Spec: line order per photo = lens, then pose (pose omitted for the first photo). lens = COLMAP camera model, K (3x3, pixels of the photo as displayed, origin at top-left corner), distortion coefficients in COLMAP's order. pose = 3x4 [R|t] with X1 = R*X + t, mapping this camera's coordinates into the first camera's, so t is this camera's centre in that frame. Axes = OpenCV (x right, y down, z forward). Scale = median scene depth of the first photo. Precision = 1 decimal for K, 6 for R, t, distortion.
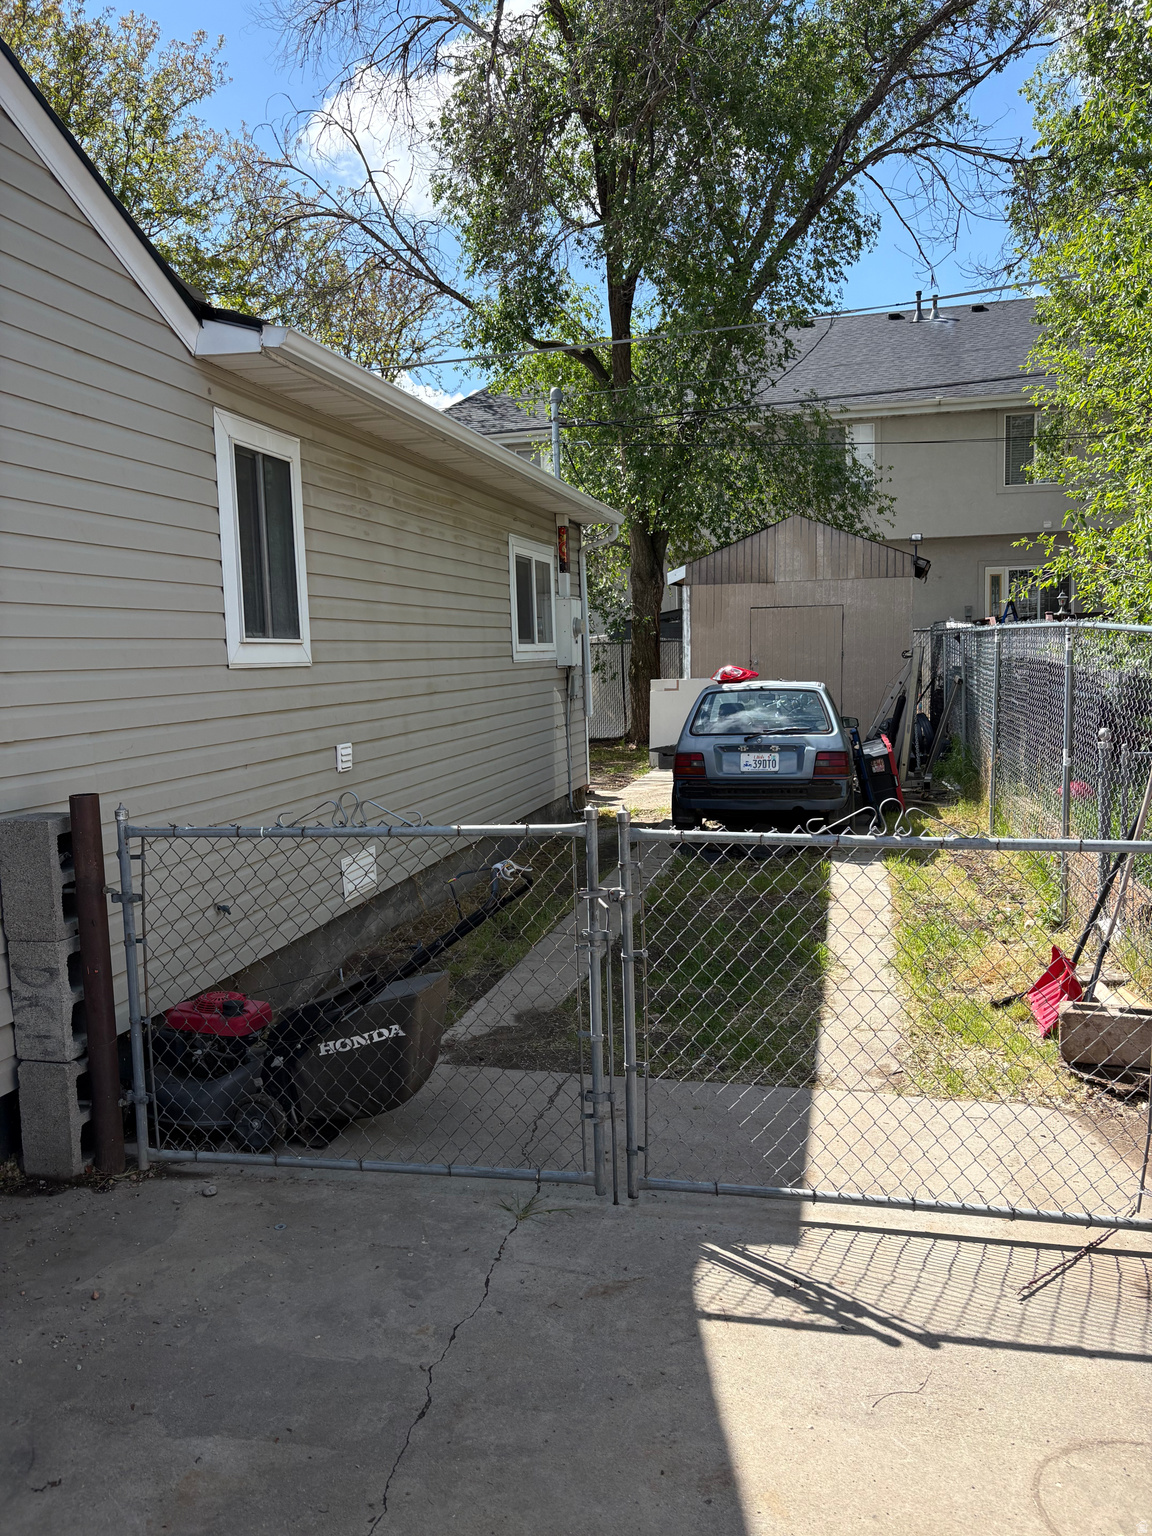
lens RADIAL K [[1157.2, 0, 578.1], [0, 1157.2, 766.3], [0, 0, 1]] dist [0.045994, -0.040449]
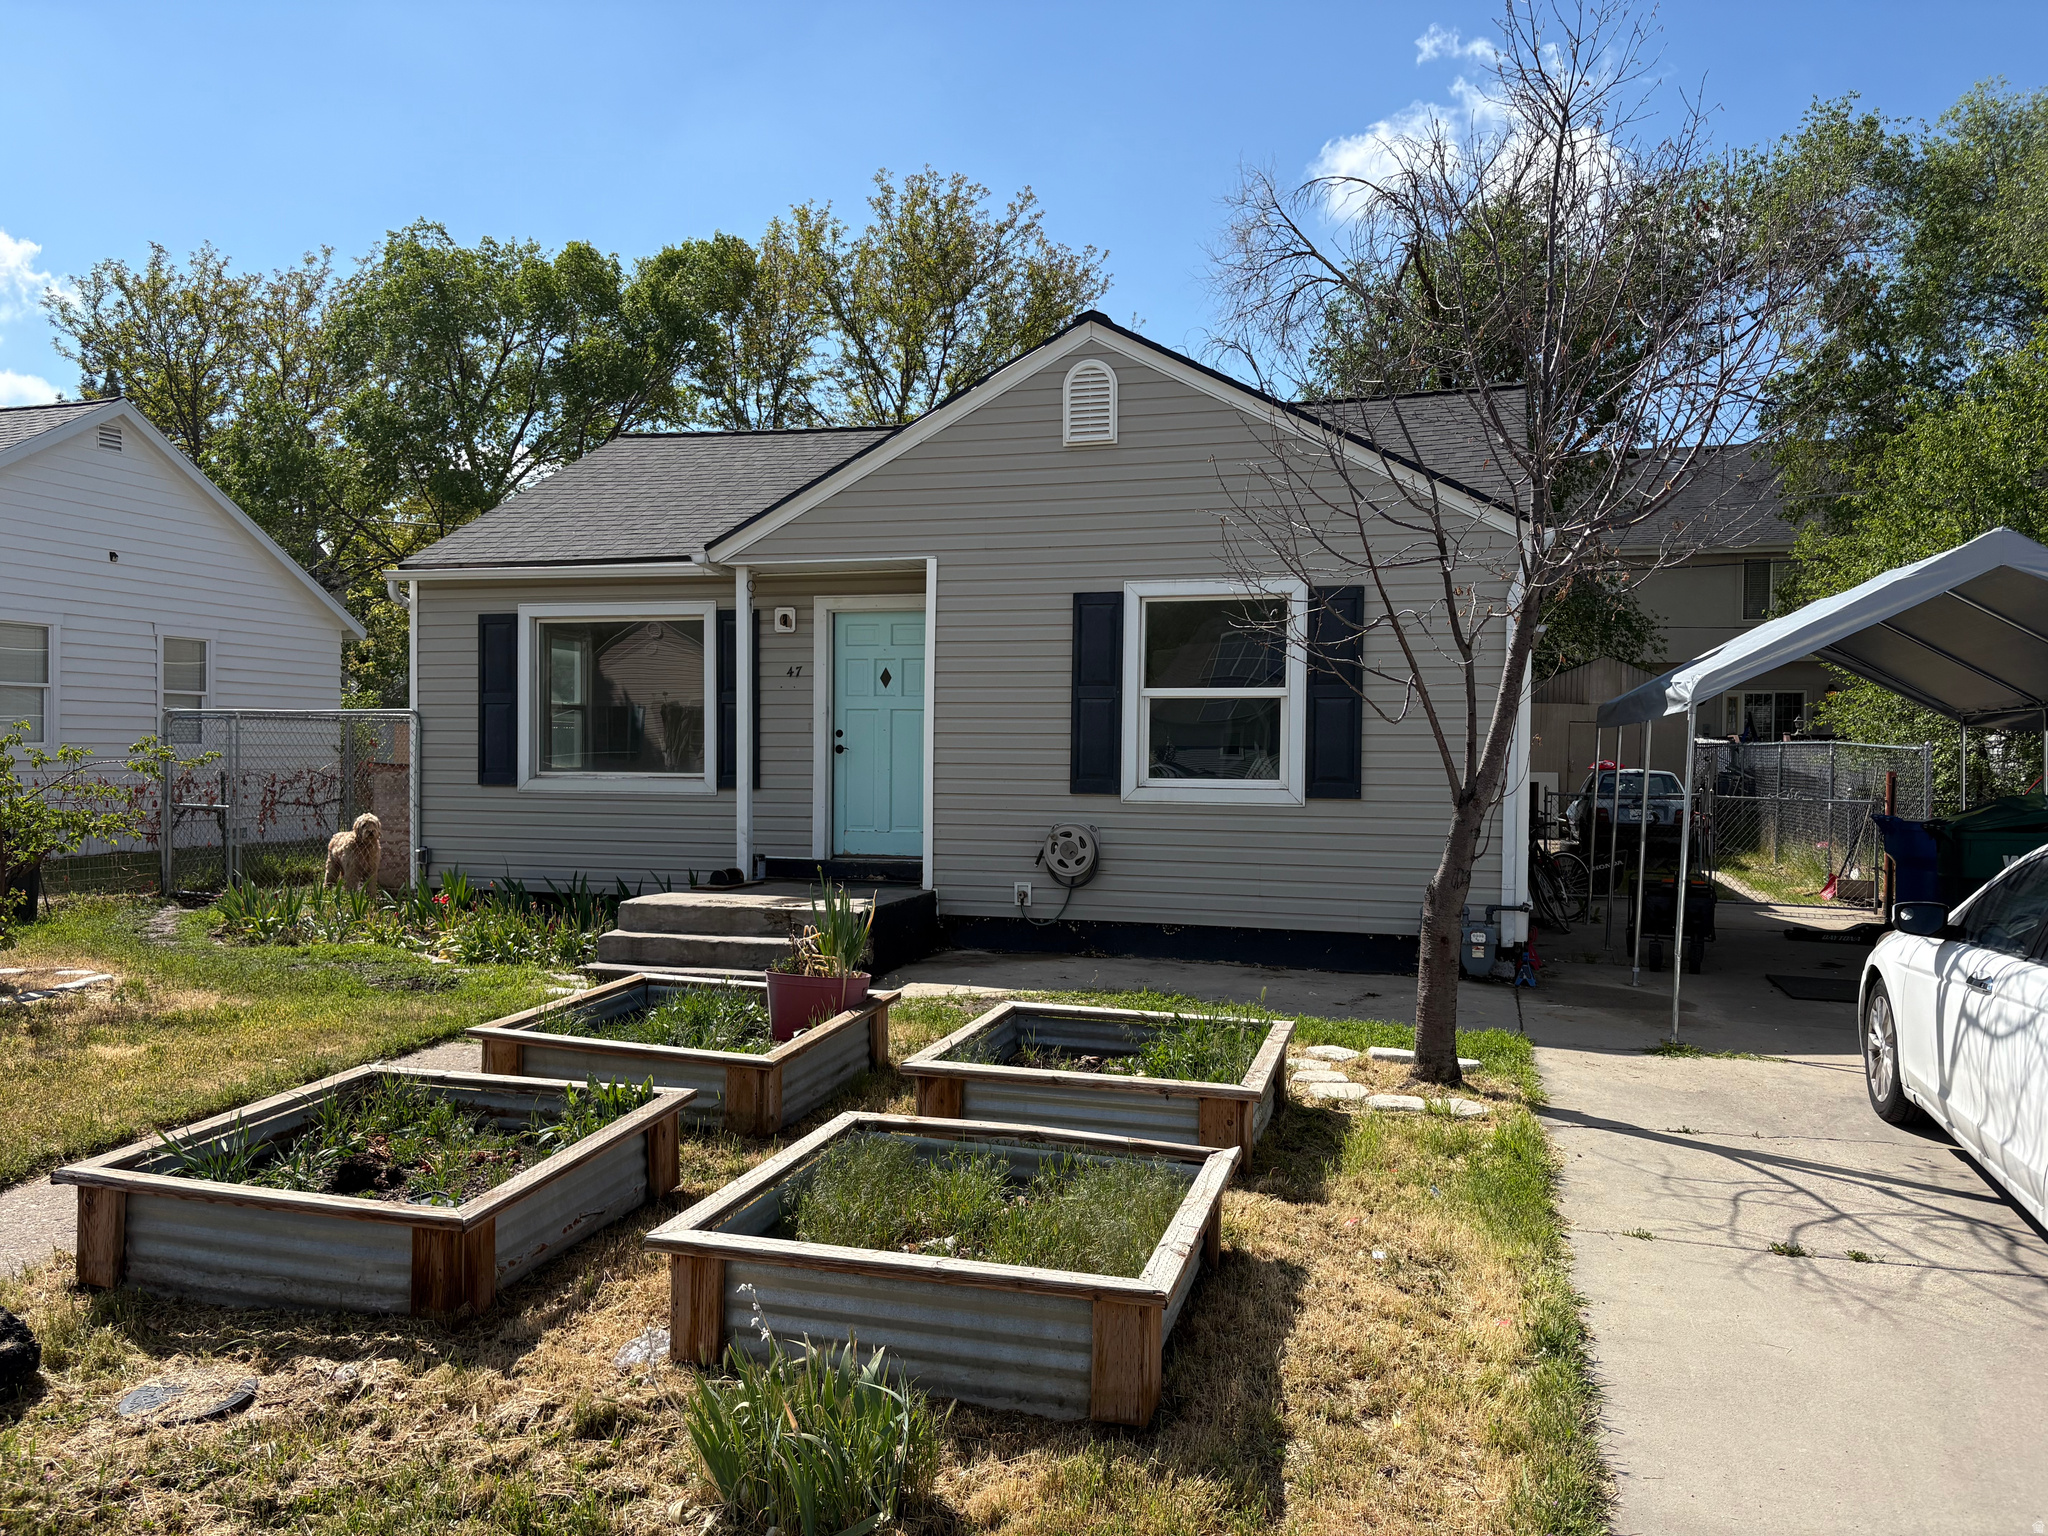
lens RADIAL K [[1542.9, 0, 1003.1], [0, 1542.9, 771.6], [0, 0, 1]] dist [0.045994, -0.040449]
pose [[0.997235, 0.043531, -0.060231, -0.338400], [-0.048409, 0.995451, -0.082055, 0.085794], [0.056385, 0.084744, 0.994806, -0.708952]]
